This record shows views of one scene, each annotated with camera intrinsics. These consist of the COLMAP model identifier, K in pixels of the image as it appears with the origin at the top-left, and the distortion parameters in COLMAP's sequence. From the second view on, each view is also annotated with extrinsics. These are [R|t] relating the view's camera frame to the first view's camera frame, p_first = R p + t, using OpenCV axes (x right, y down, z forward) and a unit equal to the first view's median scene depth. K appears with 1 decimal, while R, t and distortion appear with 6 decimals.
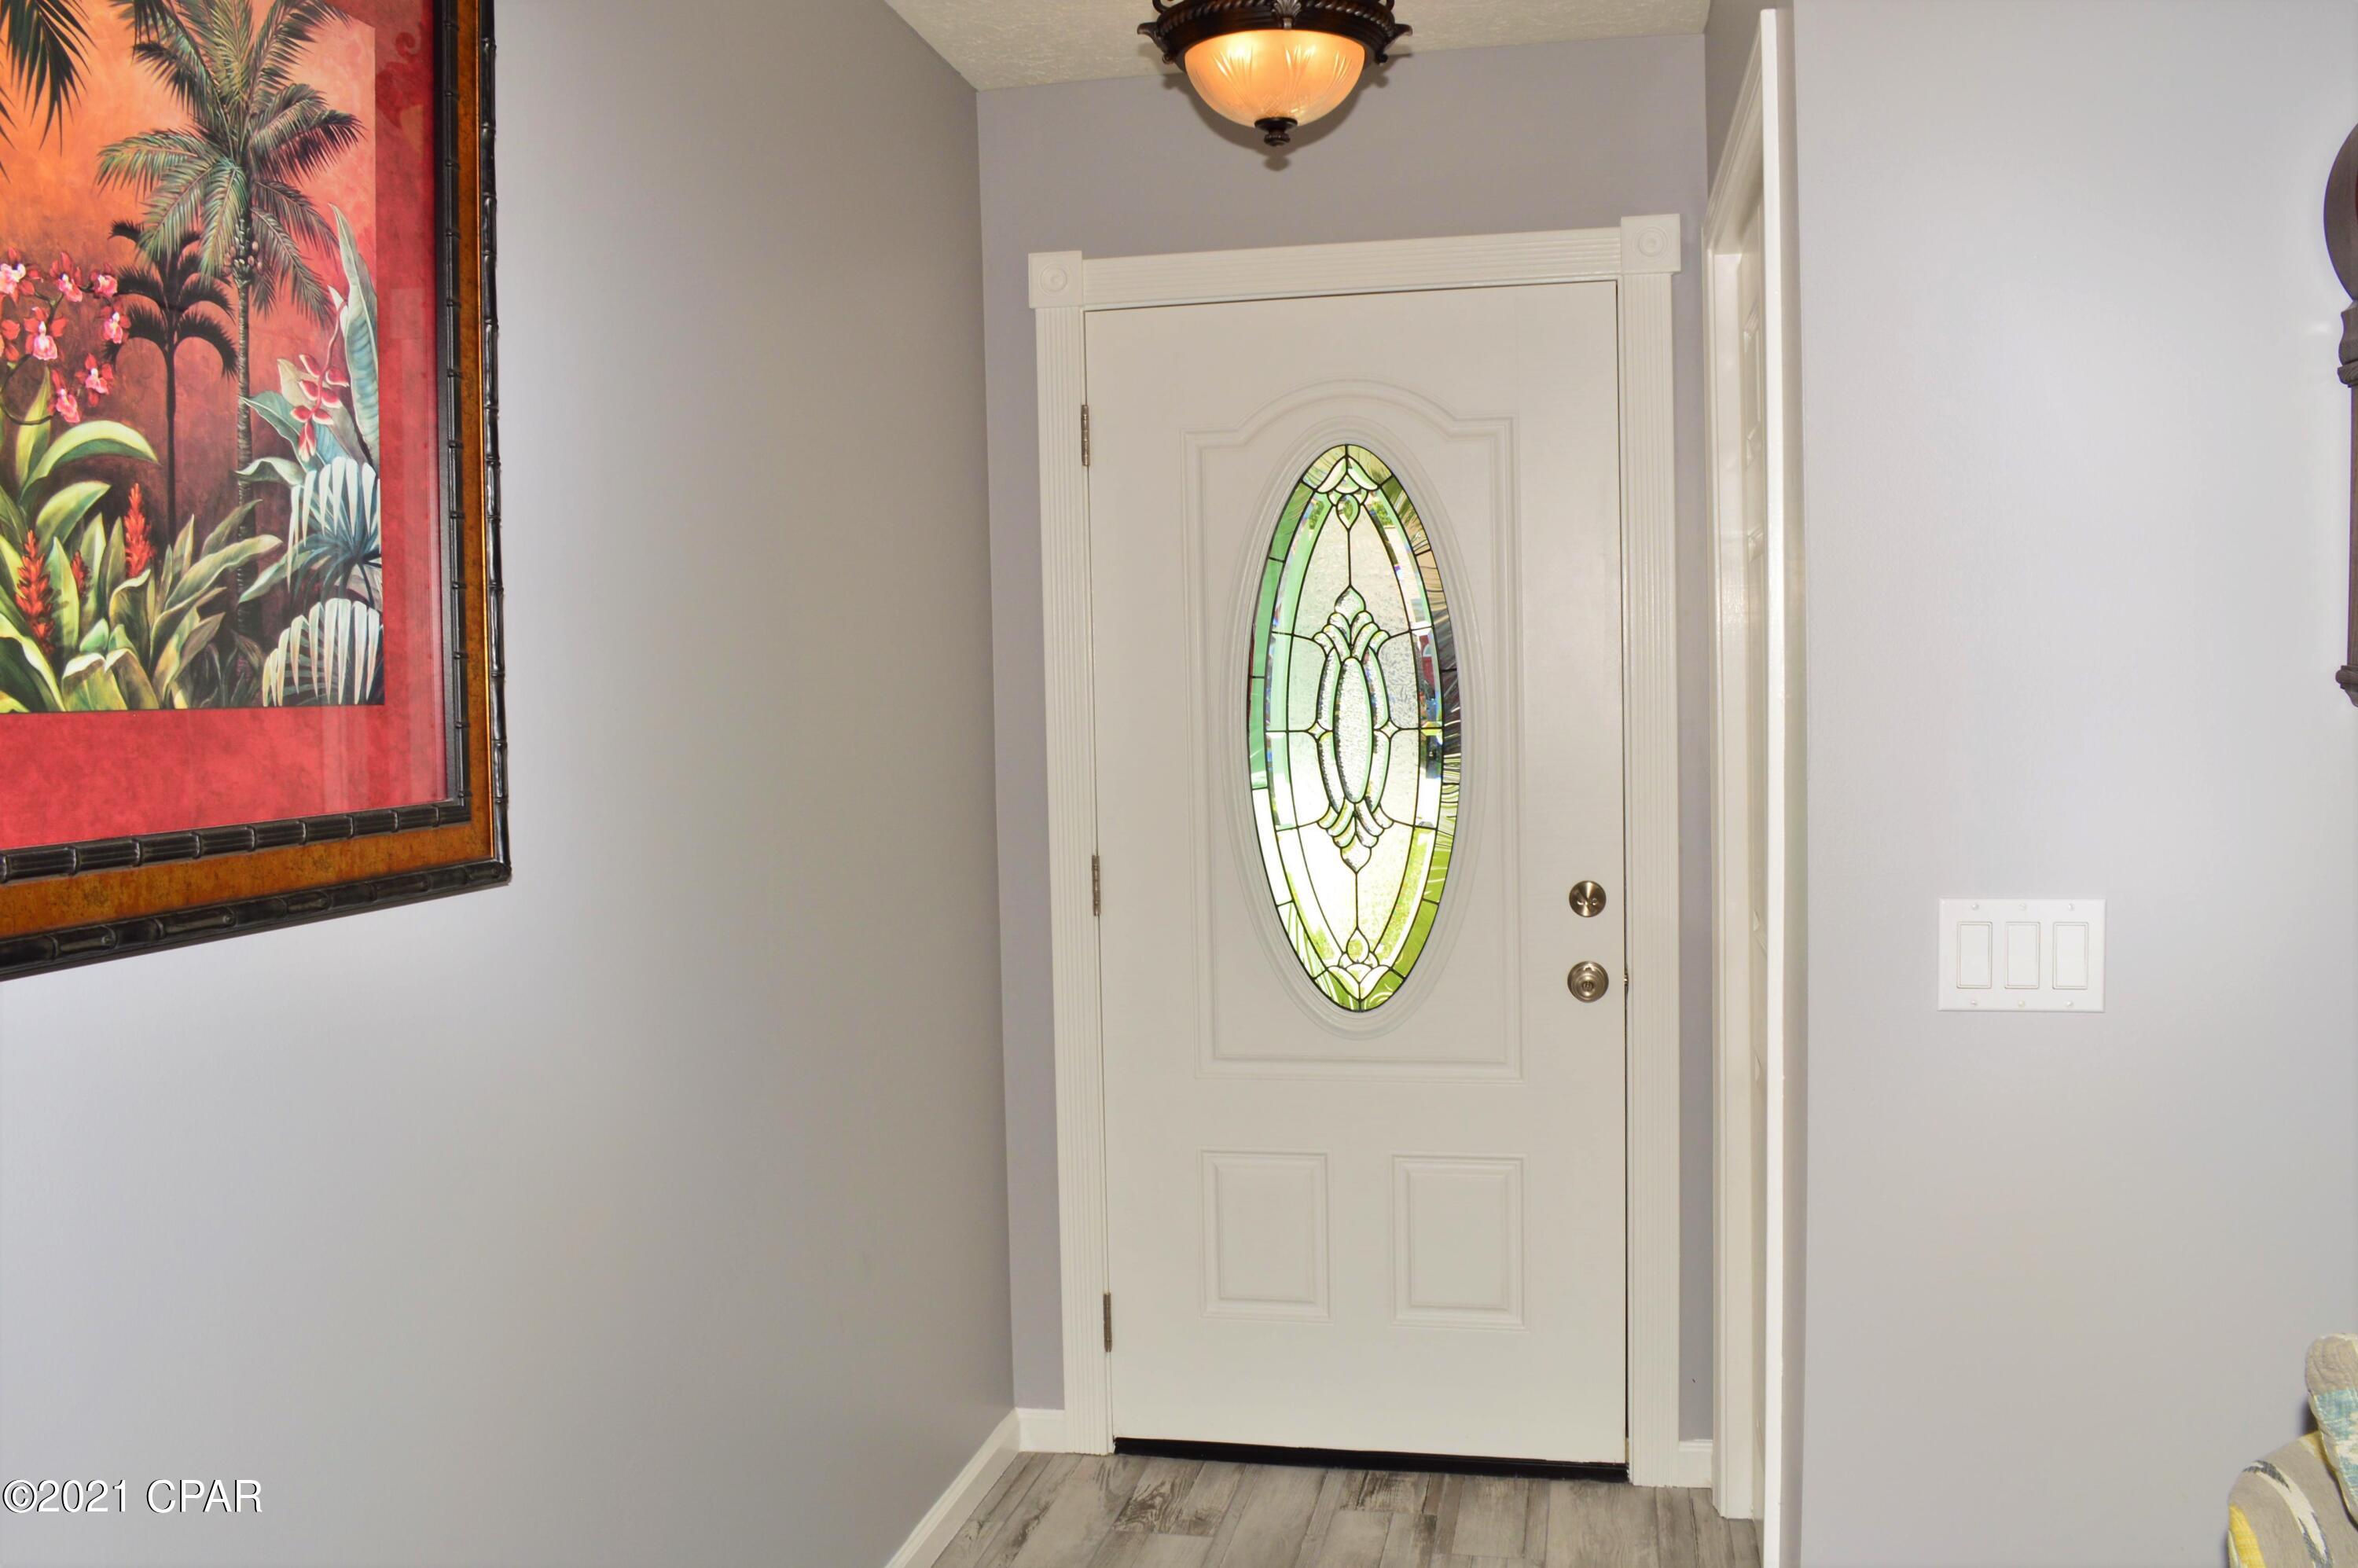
lens RADIAL K [[2004.2, 0, 1180.7], [0, 2004.2, 776.1], [0, 0, 1]] dist [-0.081864, 0.001631]
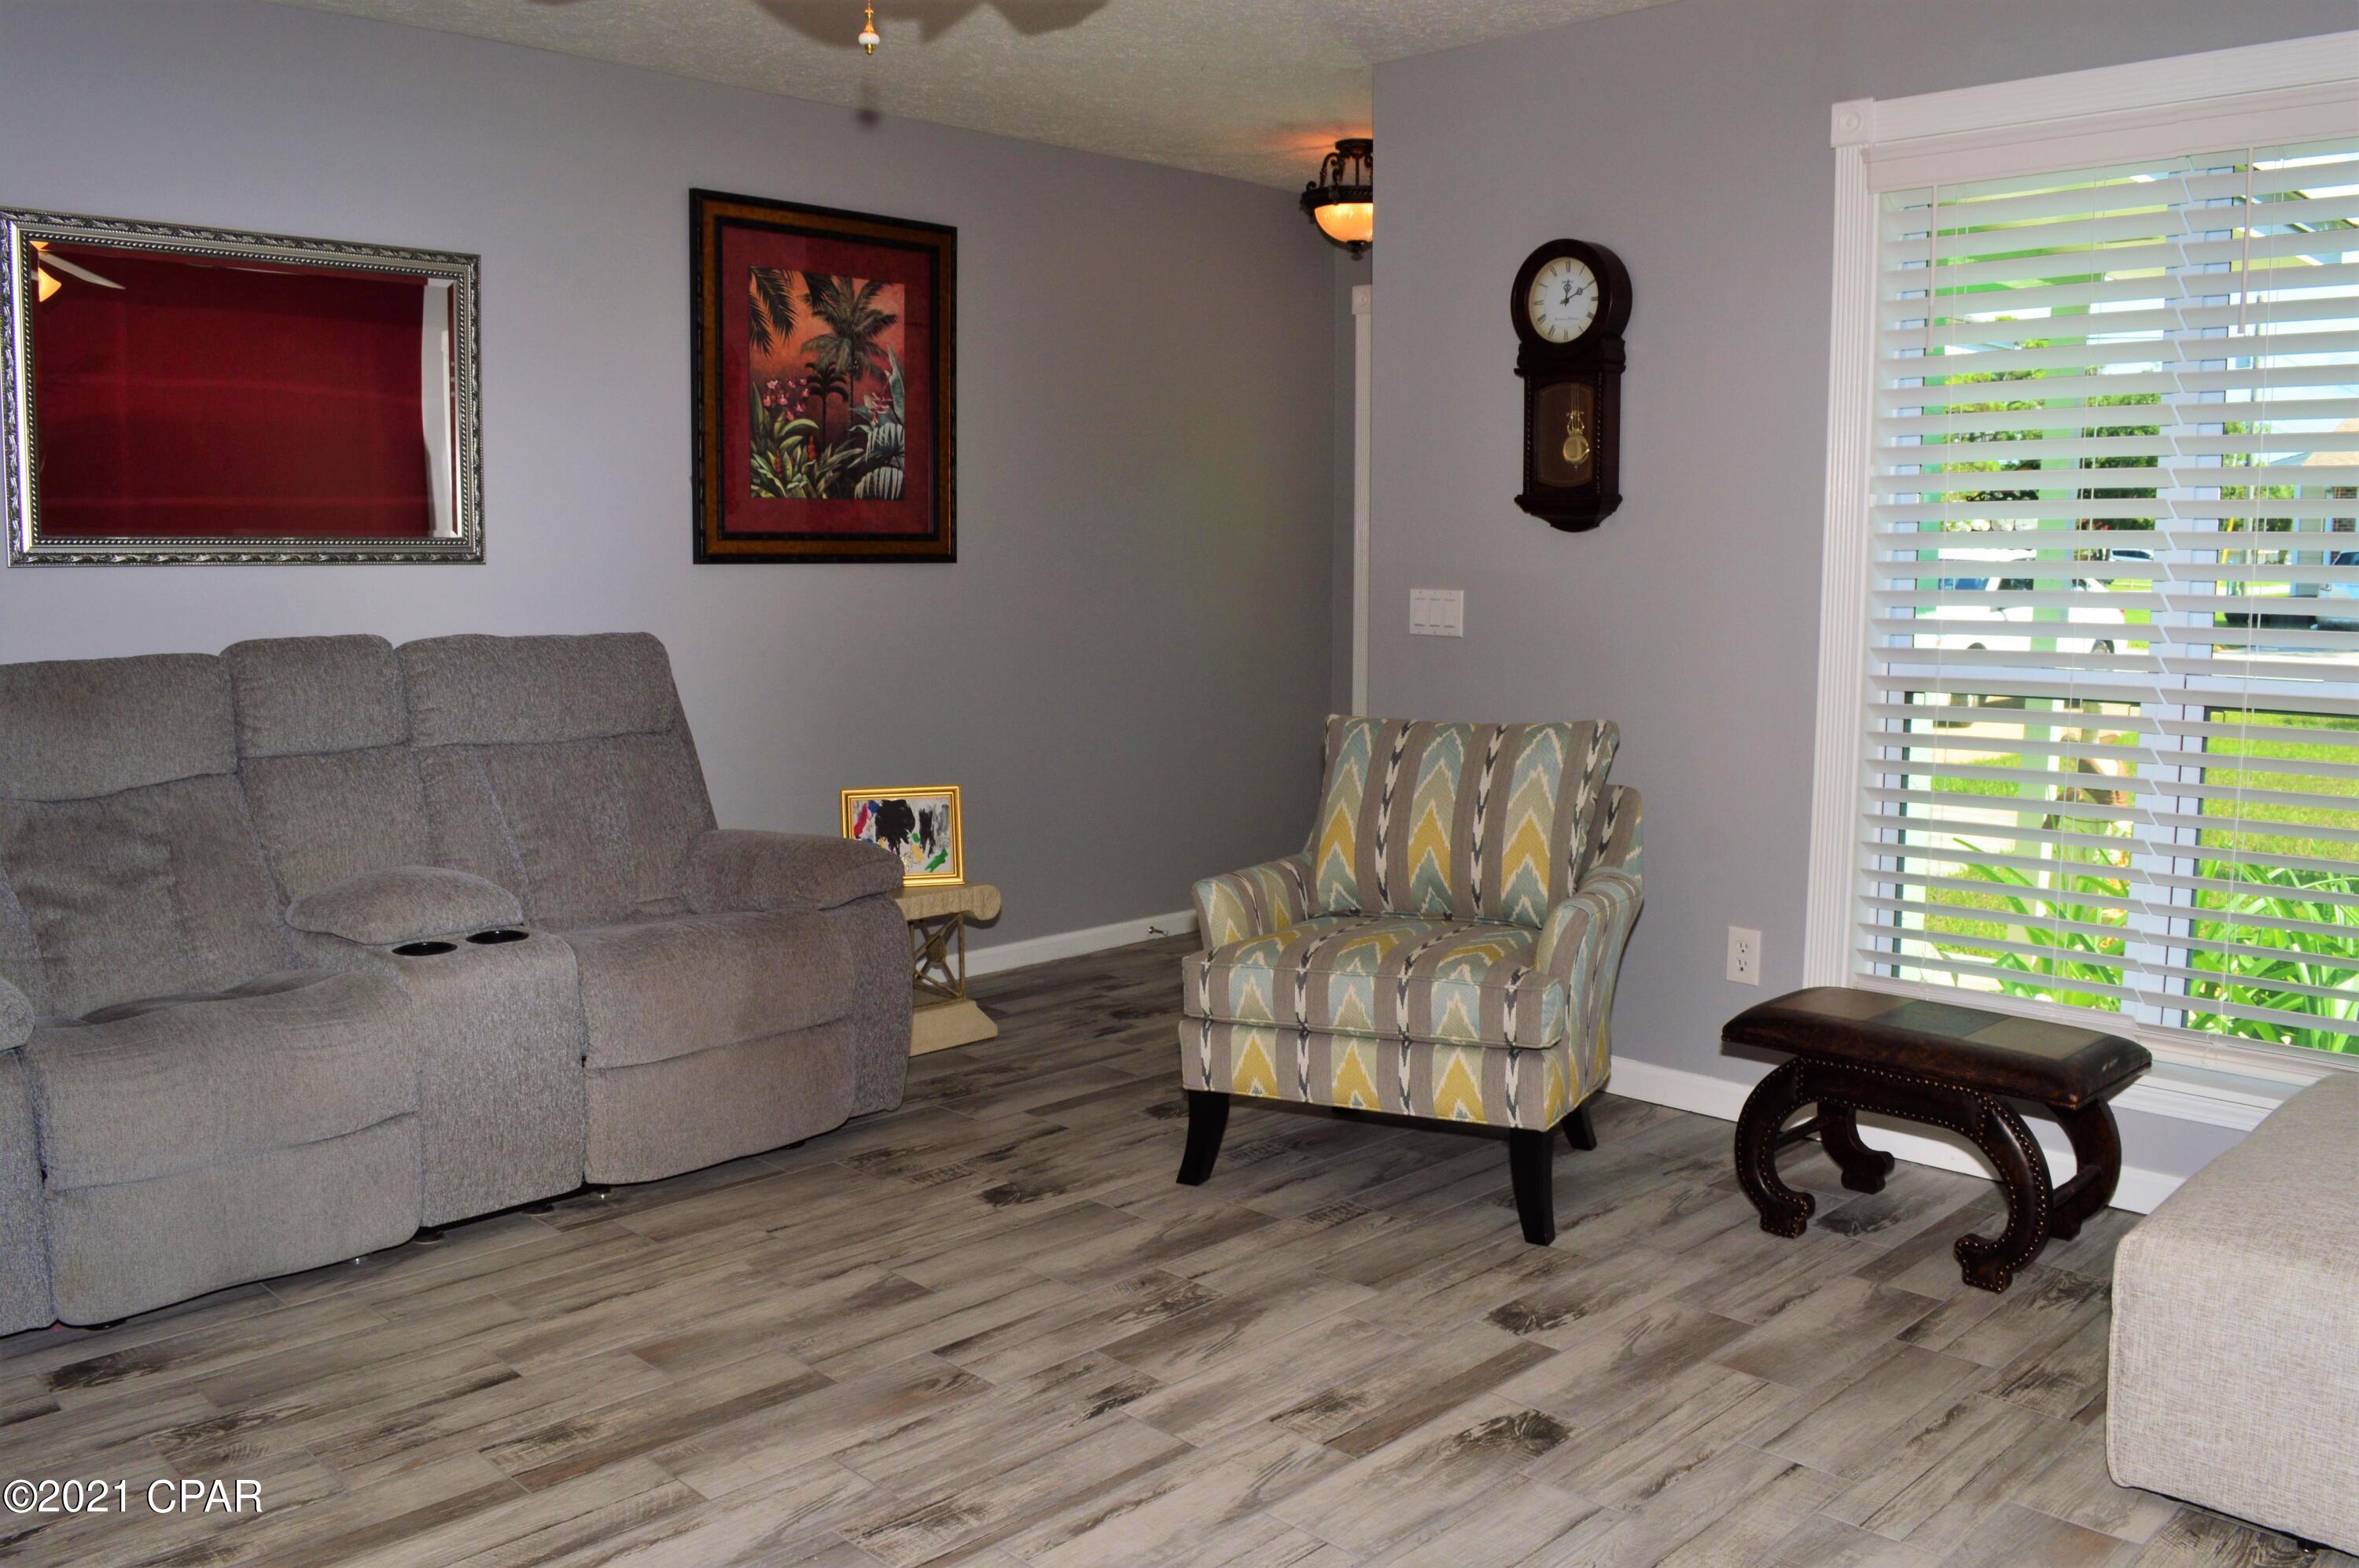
lens RADIAL K [[1887.2, 0, 1181.7], [0, 1887.2, 786.9], [0, 0, 1]] dist [-0.079436, 0.005193]
pose [[0.833539, 0.094637, -0.544295, 1.798371], [-0.047336, 0.993830, 0.100307, 0.105719], [0.550429, -0.057845, 0.832875, -1.409448]]
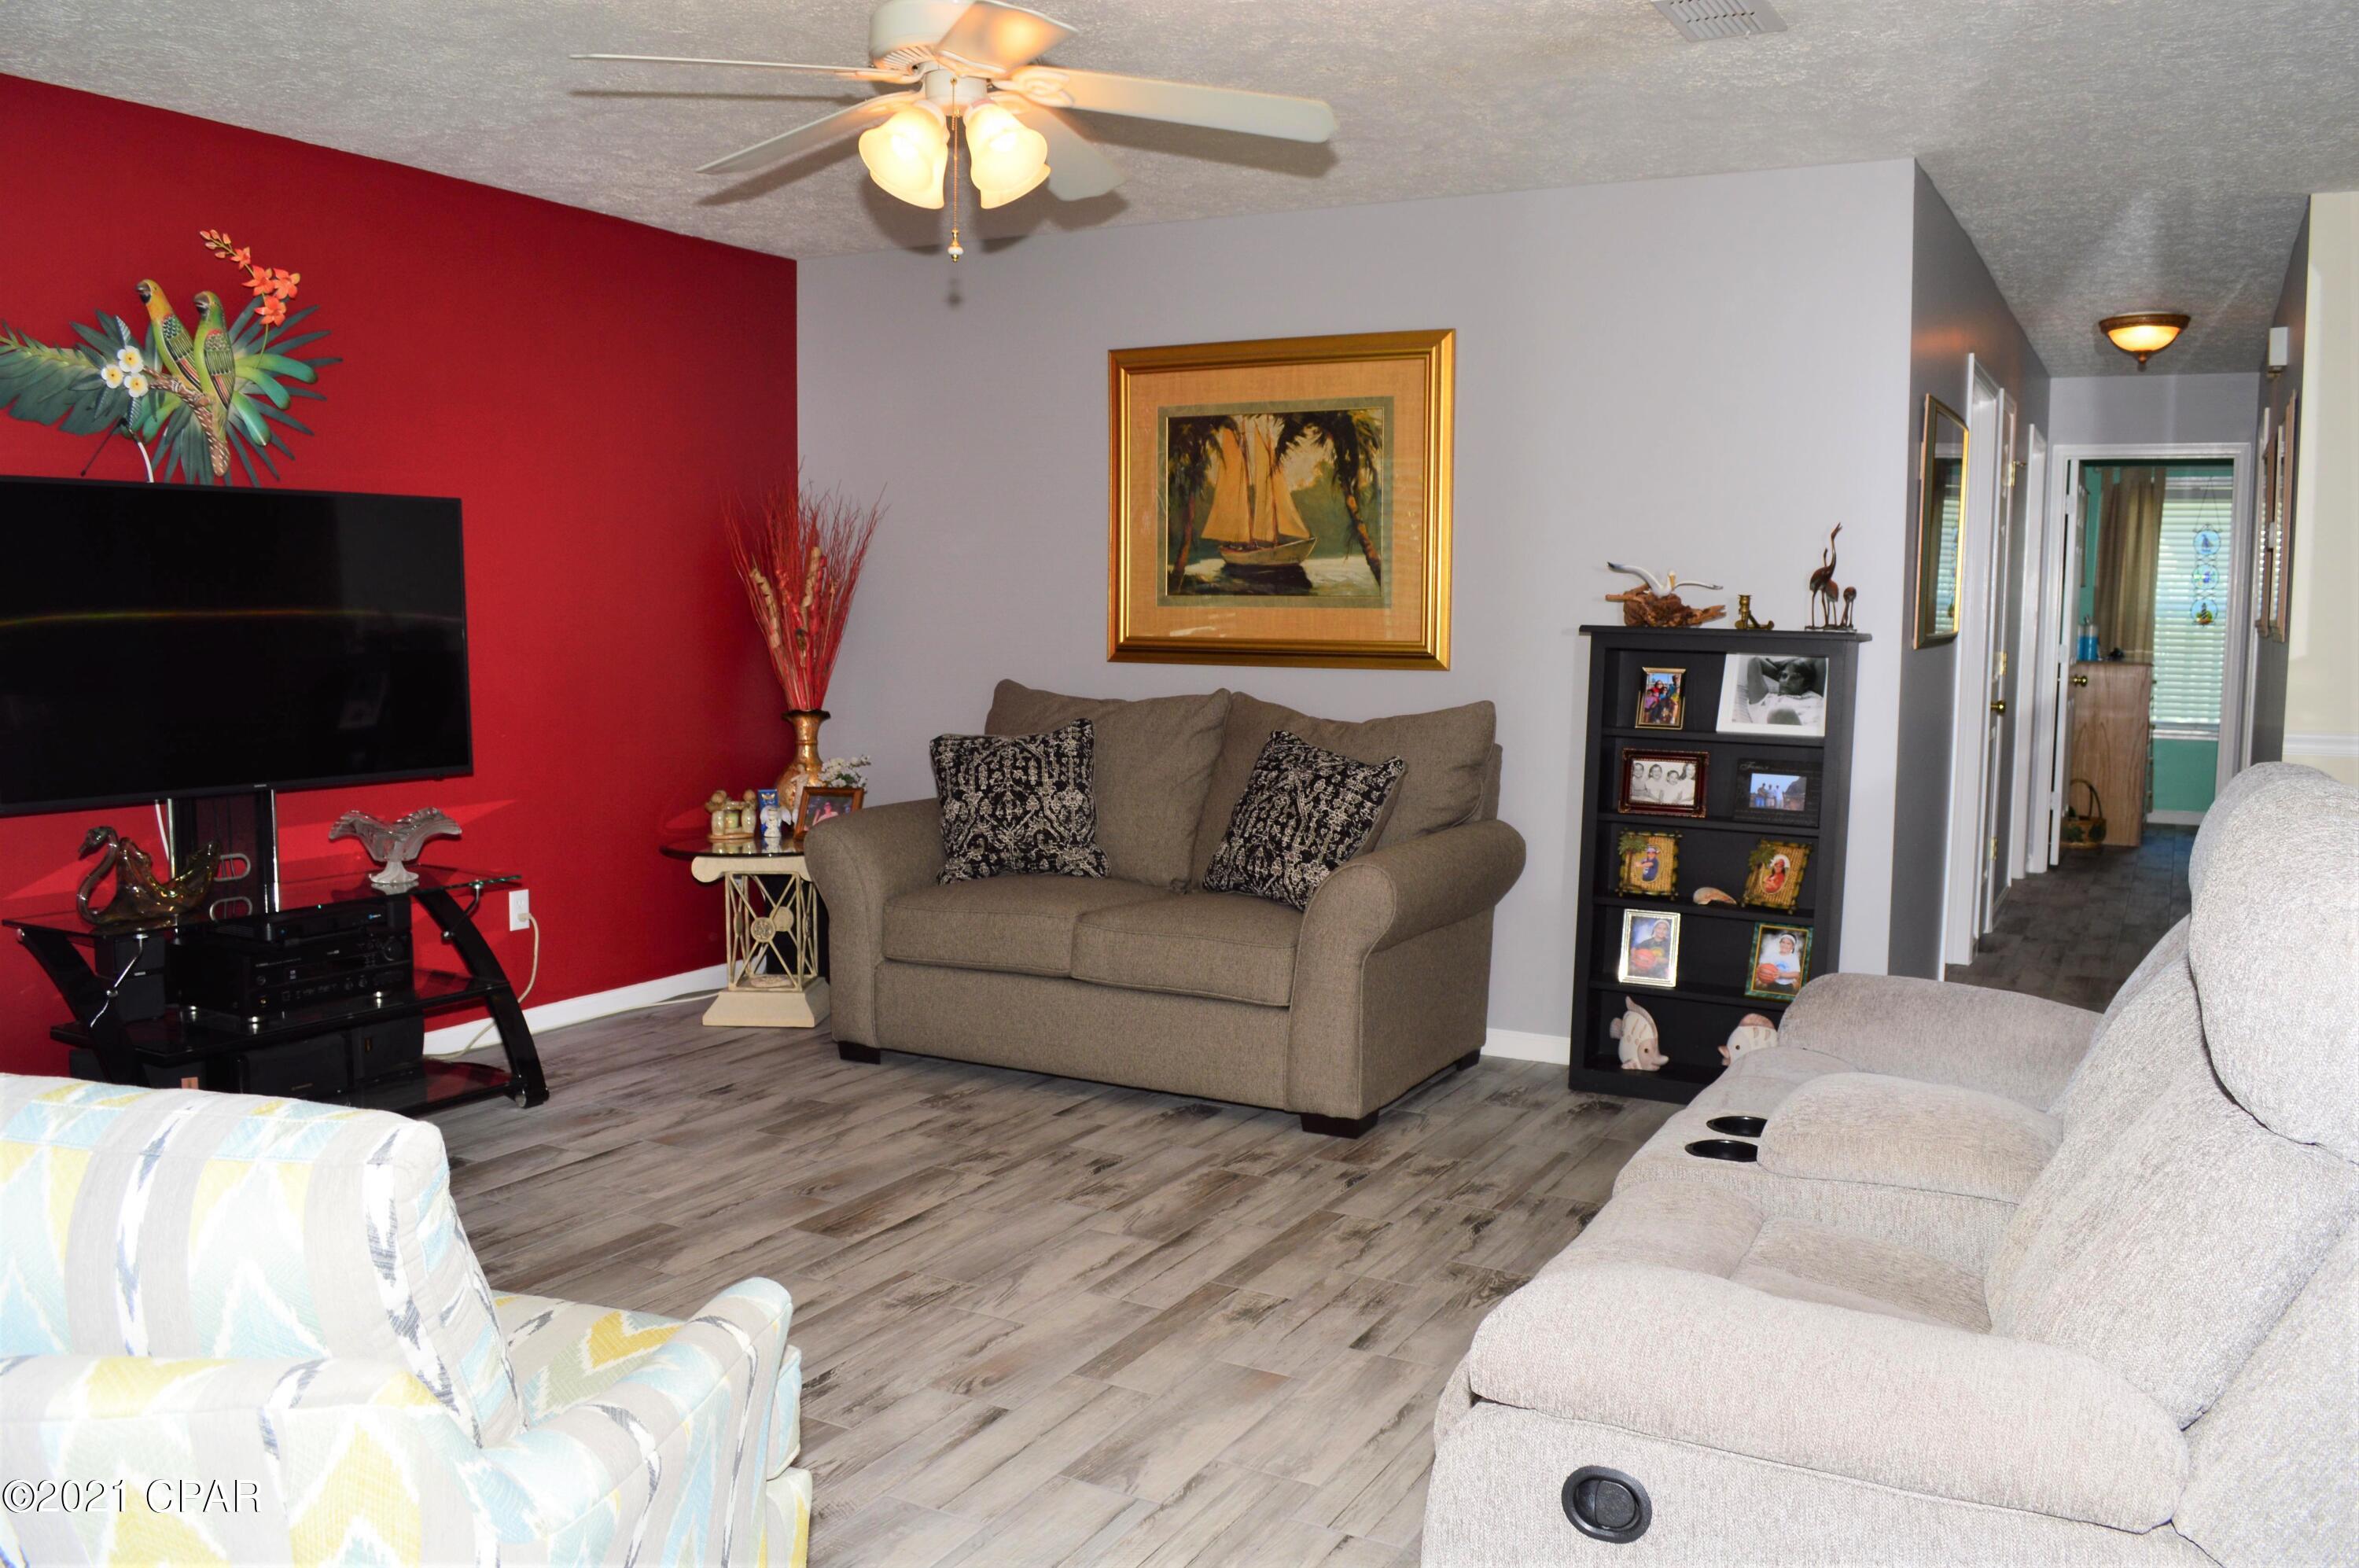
lens RADIAL K [[1887.2, 0, 1180.0], [0, 1887.2, 789.7], [0, 0, 1]] dist [-0.079436, 0.005193]
pose [[-0.955953, -0.016171, 0.293074, -0.064846], [0.026429, 0.989684, 0.140812, -0.014556], [-0.292328, 0.142355, -0.945664, 1.596478]]
